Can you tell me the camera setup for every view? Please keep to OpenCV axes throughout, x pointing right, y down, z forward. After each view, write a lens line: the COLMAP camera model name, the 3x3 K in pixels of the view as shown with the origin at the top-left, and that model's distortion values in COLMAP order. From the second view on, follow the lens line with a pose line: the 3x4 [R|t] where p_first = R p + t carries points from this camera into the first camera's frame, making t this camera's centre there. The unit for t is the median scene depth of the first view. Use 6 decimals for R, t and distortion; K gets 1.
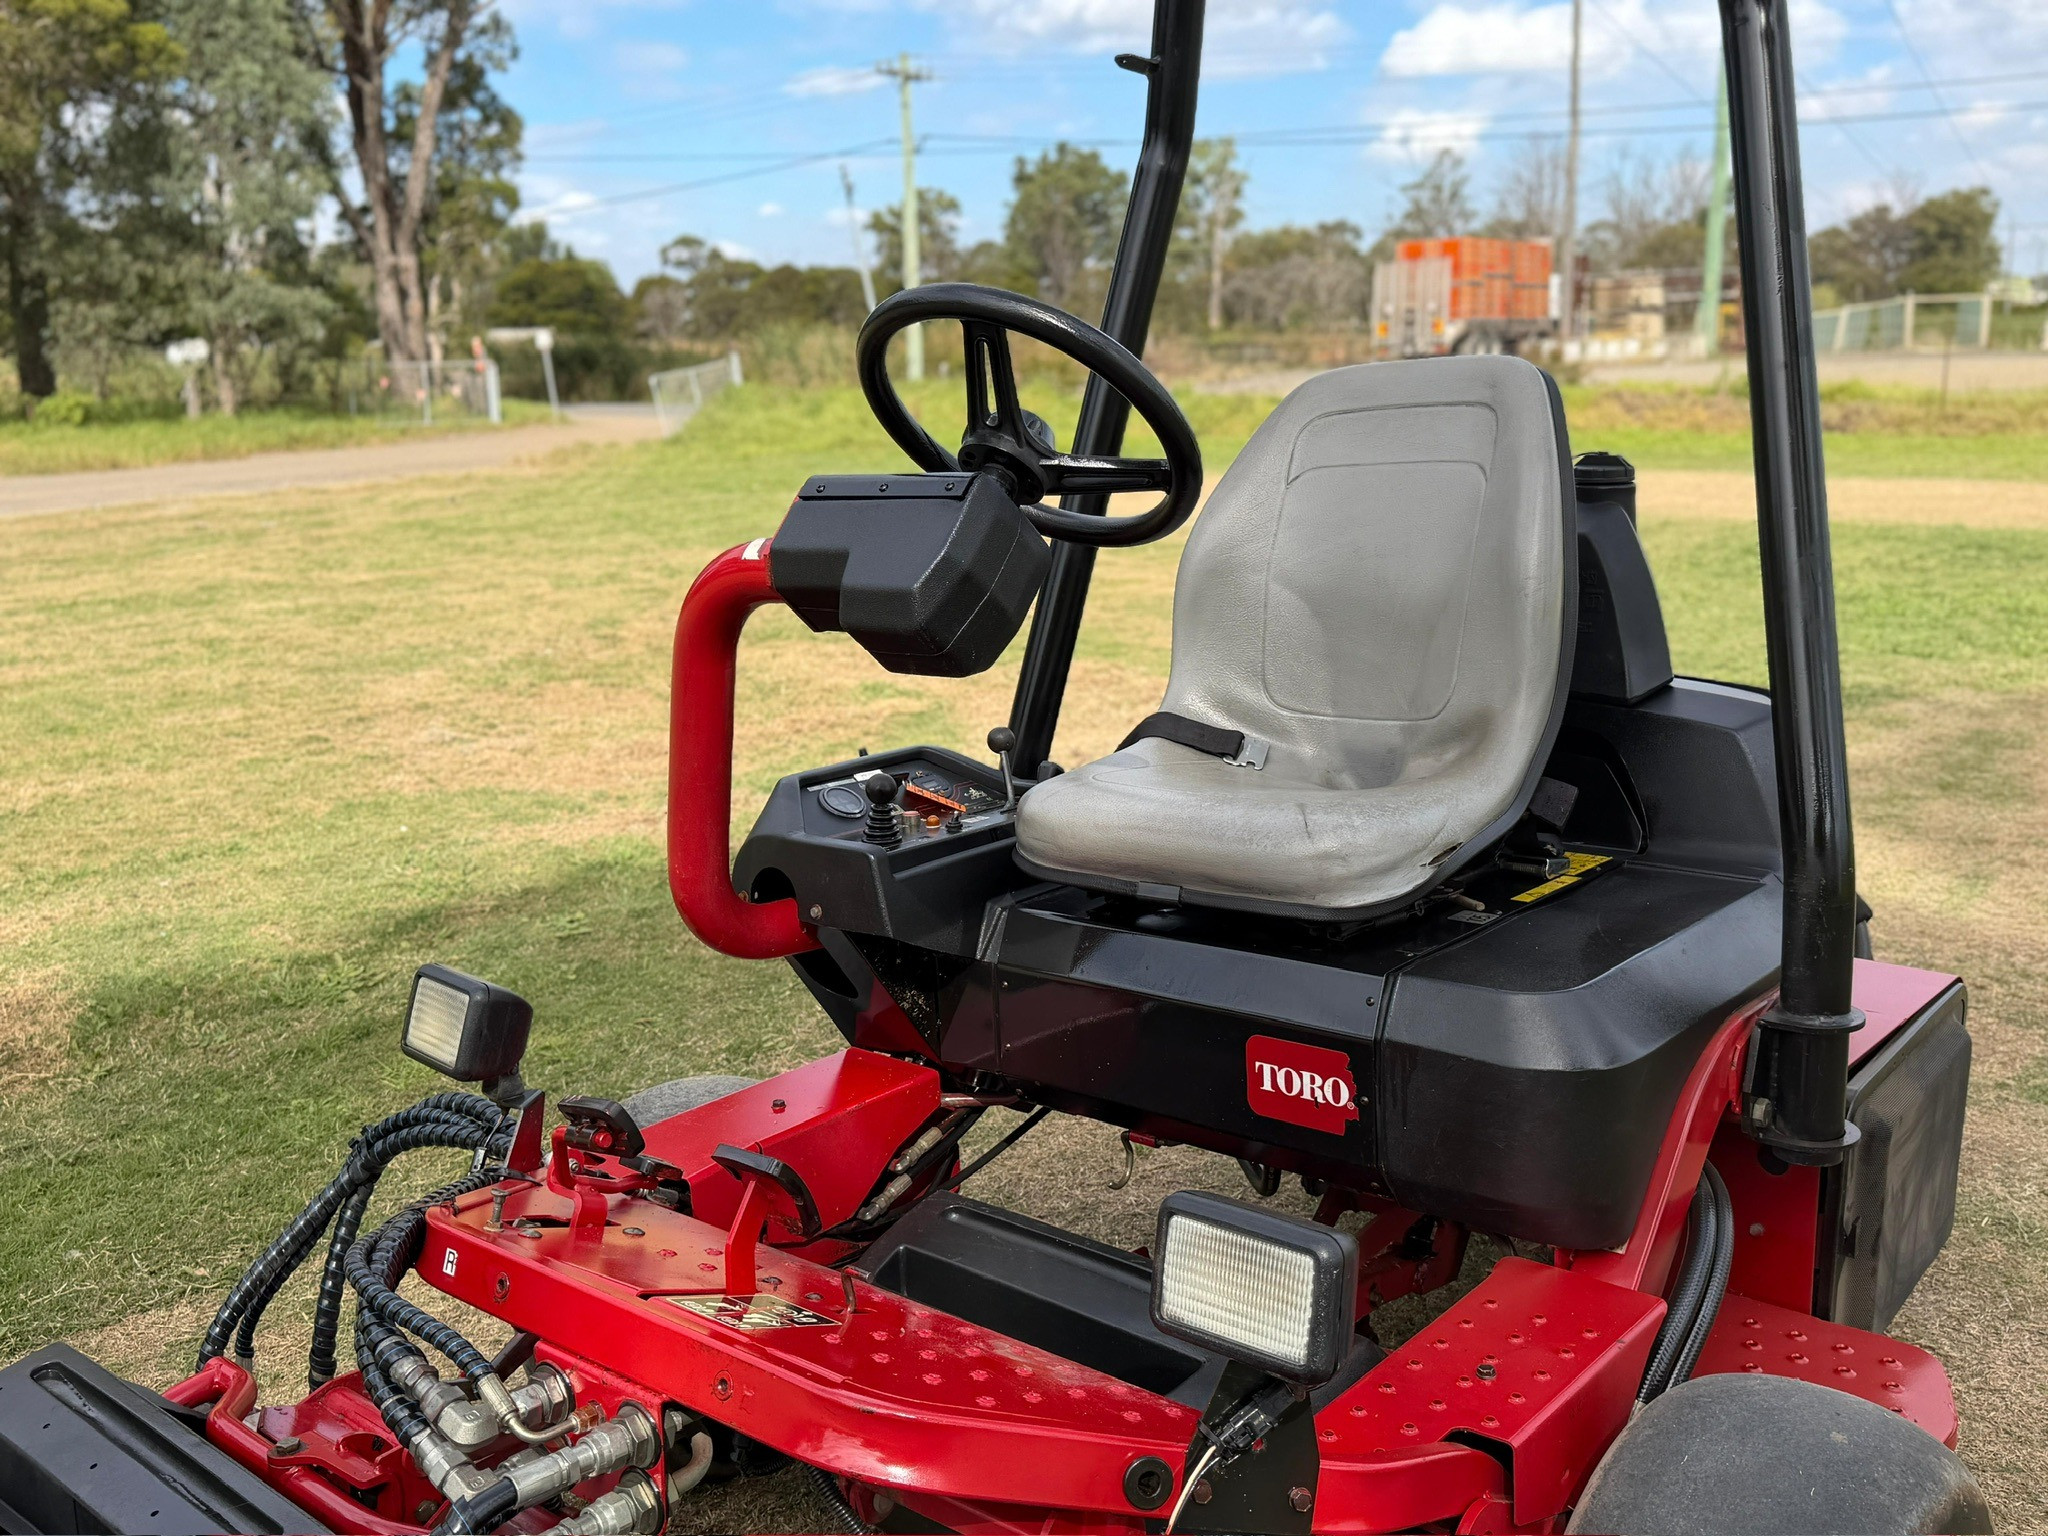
lens RADIAL K [[1869.1, 0, 1024.0], [0, 1869.1, 768.0], [0, 0, 1]] dist [0.162194, -0.330694]
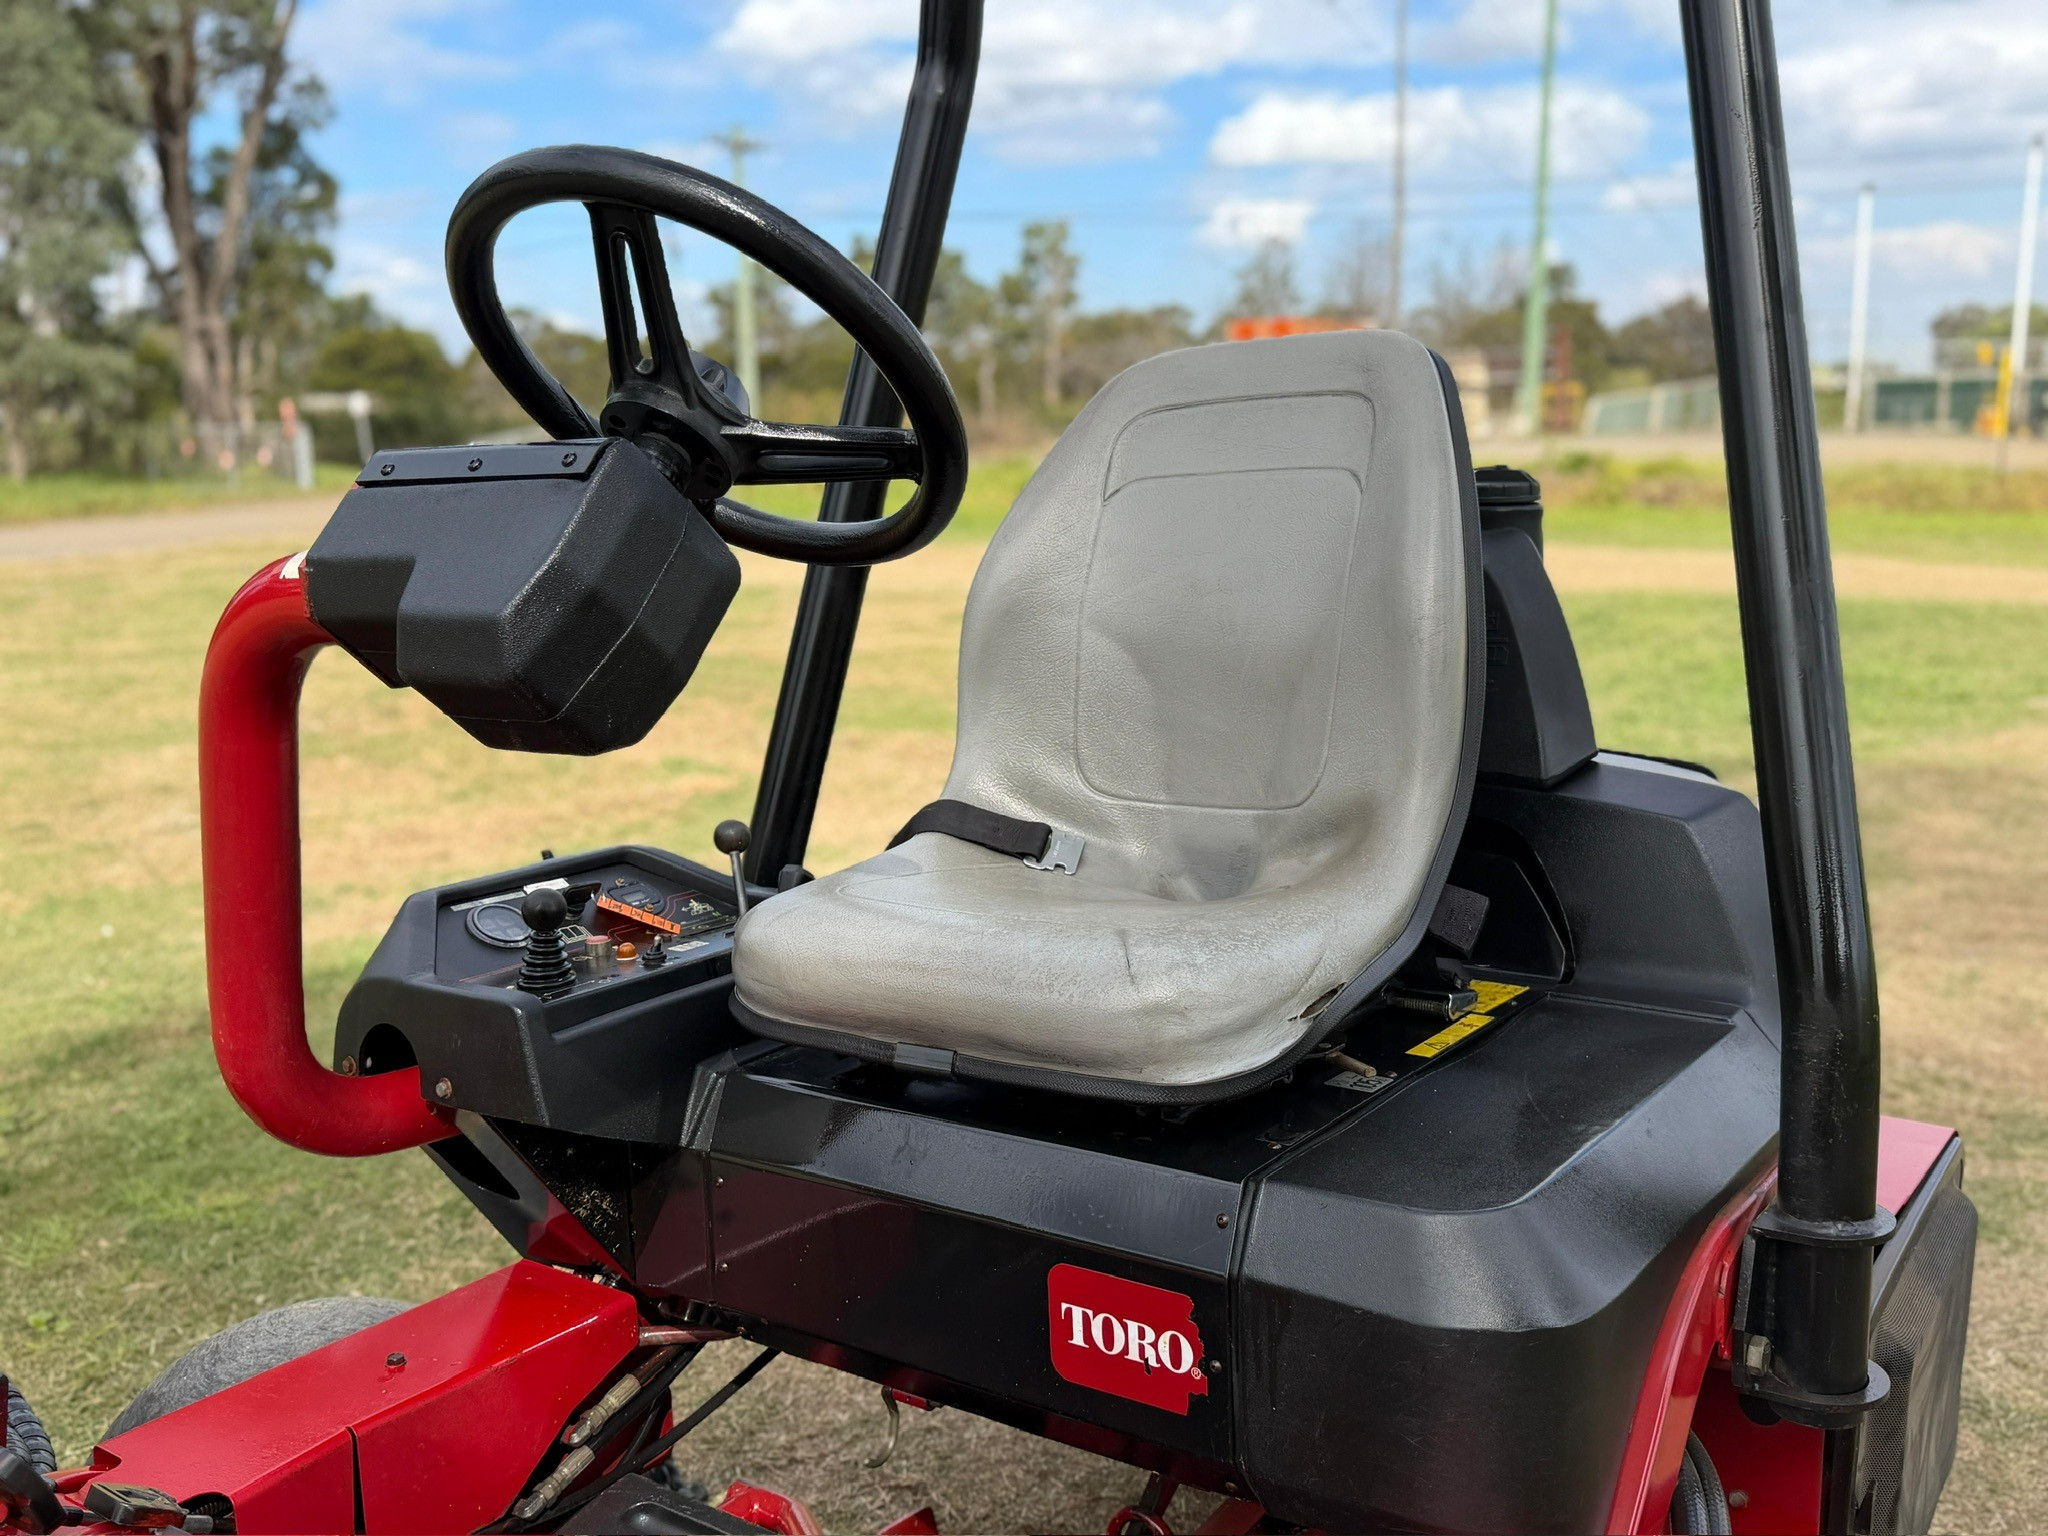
lens RADIAL K [[1869.1, 0, 1024.0], [0, 1869.1, 768.0], [0, 0, 1]] dist [0.162194, -0.330694]
pose [[0.996512, -0.005284, 0.083278, 0.044450], [0.008512, 0.999224, -0.038451, -0.013230], [-0.083011, 0.039026, 0.995784, 0.251975]]
